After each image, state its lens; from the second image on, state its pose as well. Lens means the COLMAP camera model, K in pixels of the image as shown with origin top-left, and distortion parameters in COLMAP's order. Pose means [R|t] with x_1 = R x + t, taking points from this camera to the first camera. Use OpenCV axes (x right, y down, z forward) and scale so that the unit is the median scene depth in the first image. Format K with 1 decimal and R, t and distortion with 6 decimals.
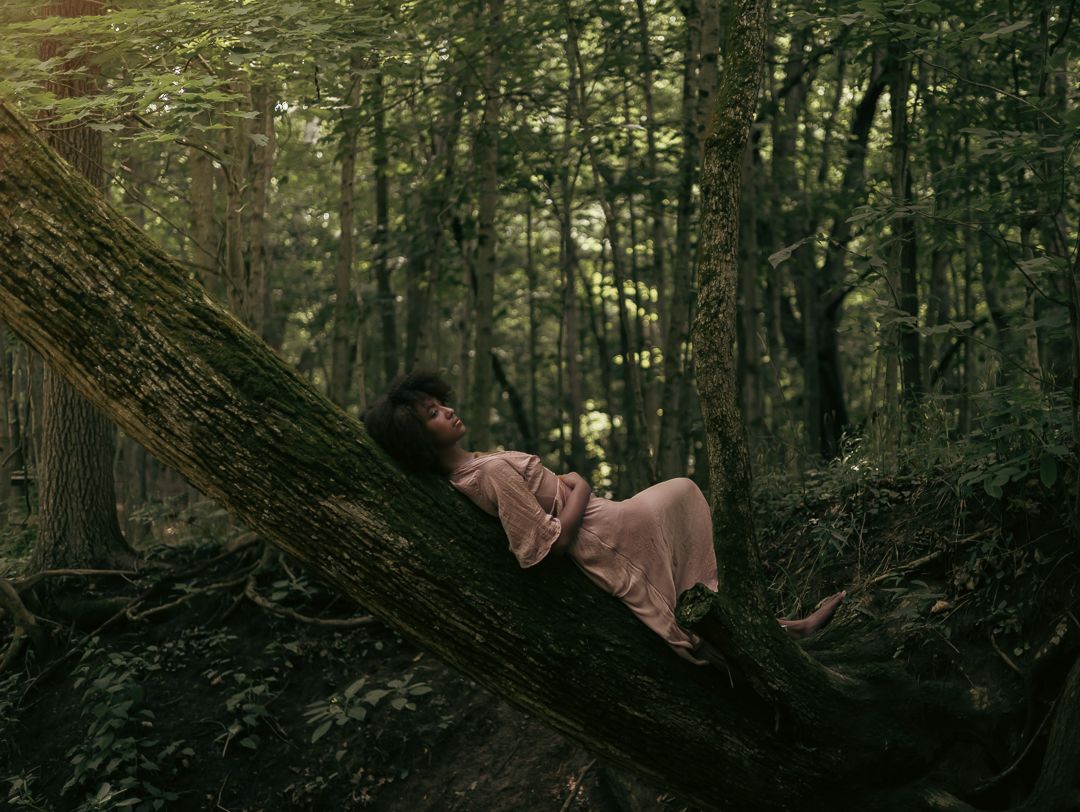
lens RADIAL K [[1319.1, 0, 540.8], [0, 1319.1, 419.5], [0, 0, 1]] dist [-0.001562, 0.027709]
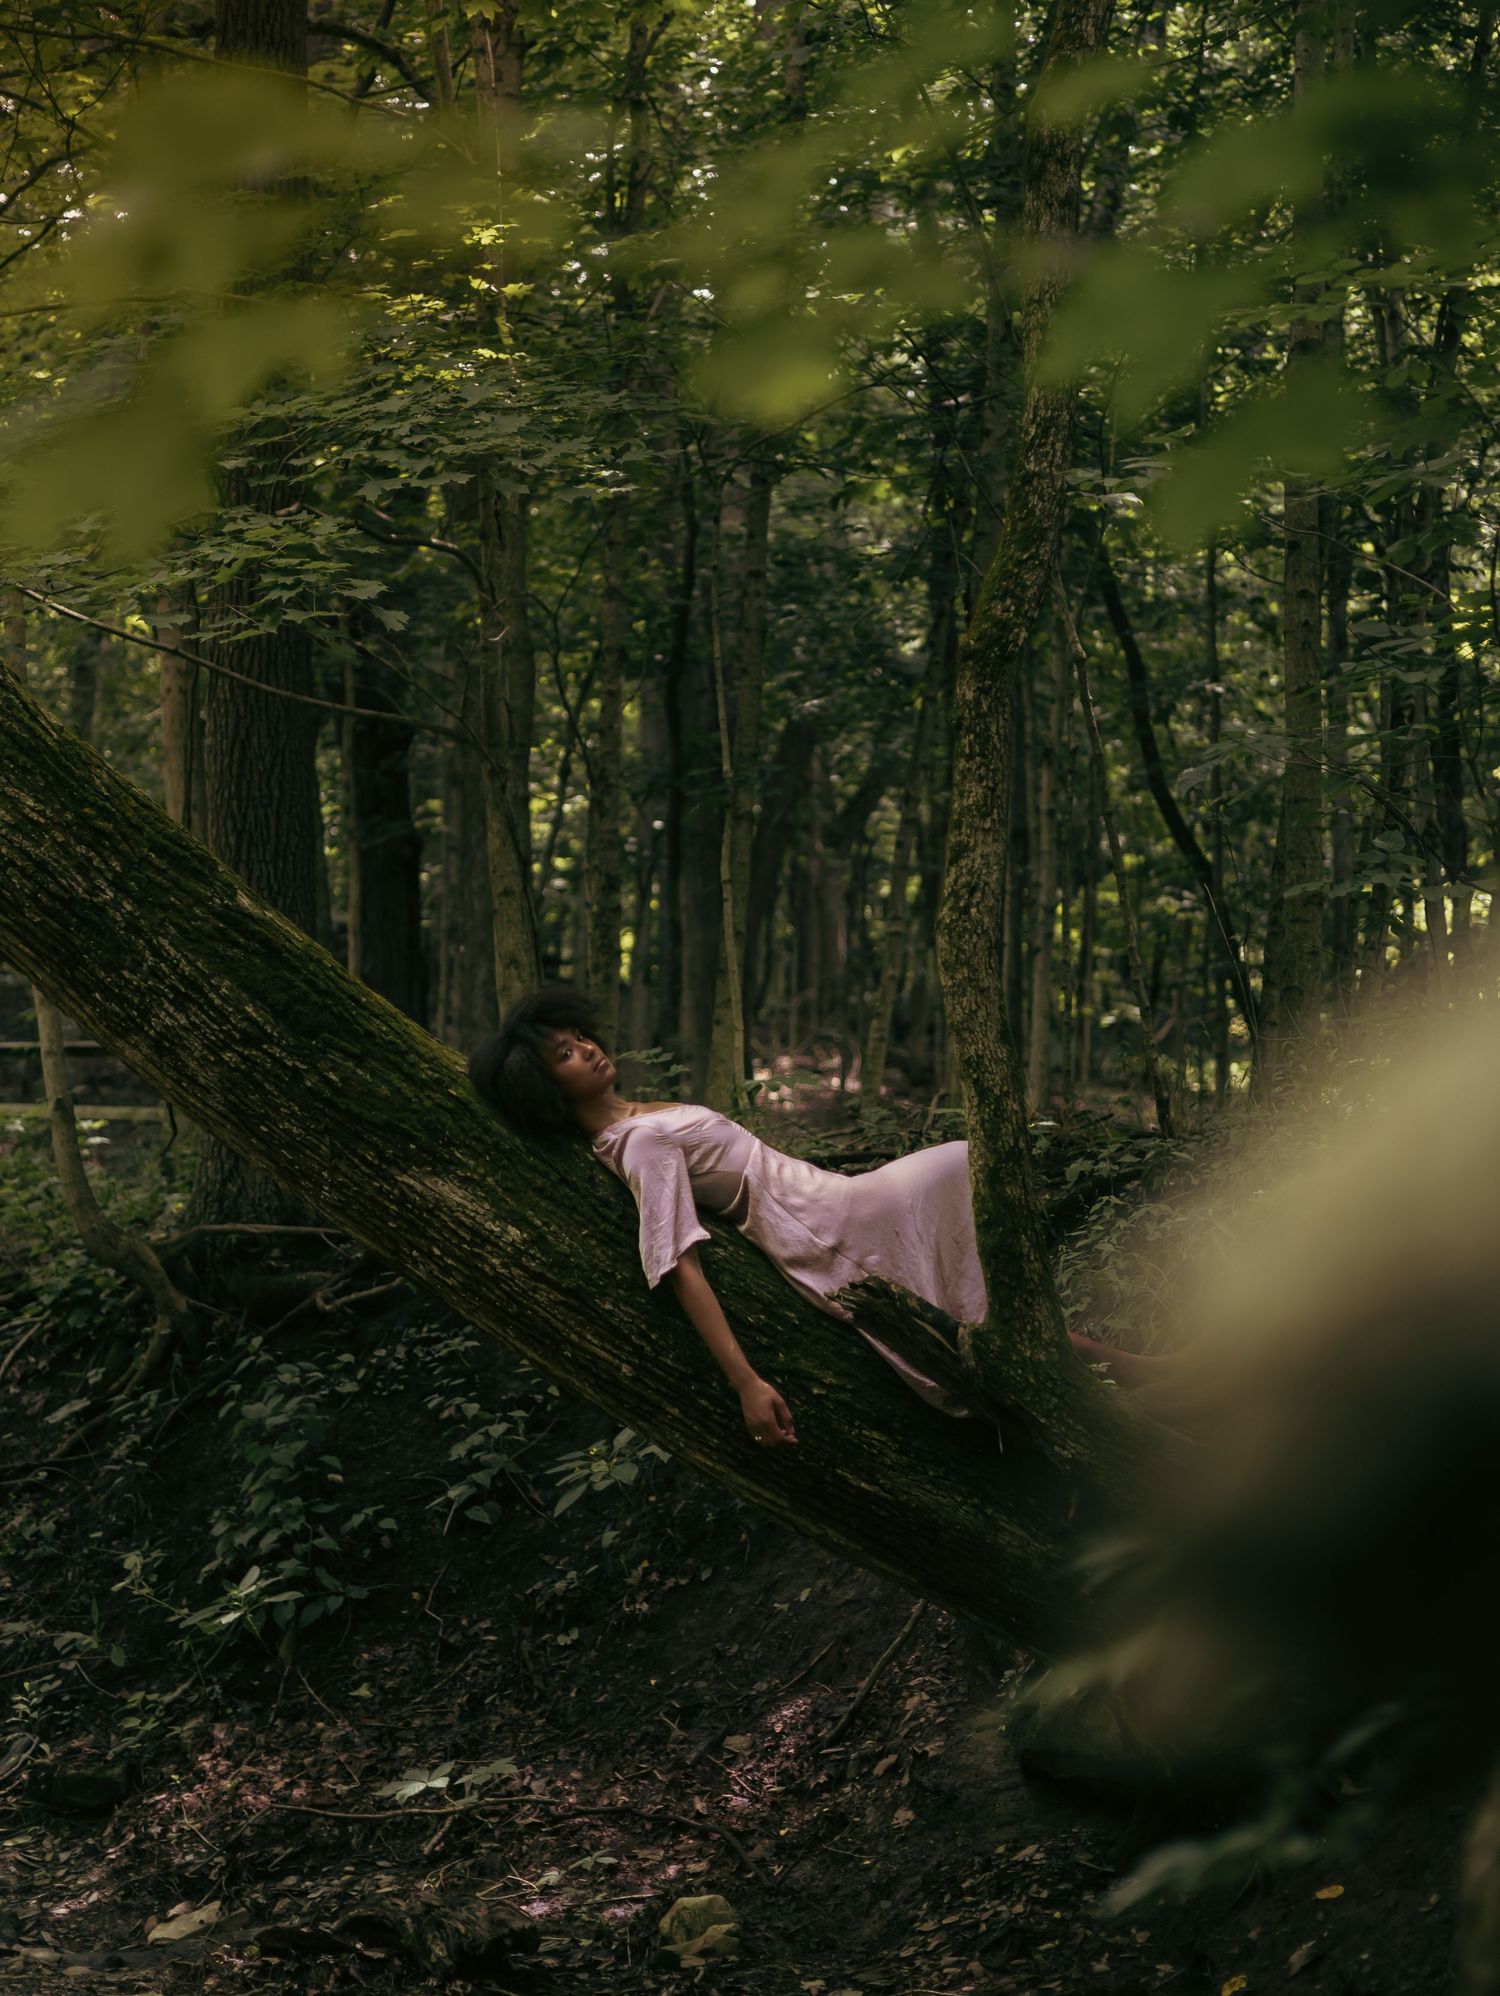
lens RADIAL K [[2437.8, 0, 750.0], [0, 2437.8, 998.0], [0, 0, 1]] dist [-0.001562, 0.027709]
pose [[0.985462, 0.003394, -0.169862, 0.231784], [0.000584, 0.999727, 0.023364, -0.061543], [0.169895, -0.023124, 0.985191, -0.259515]]
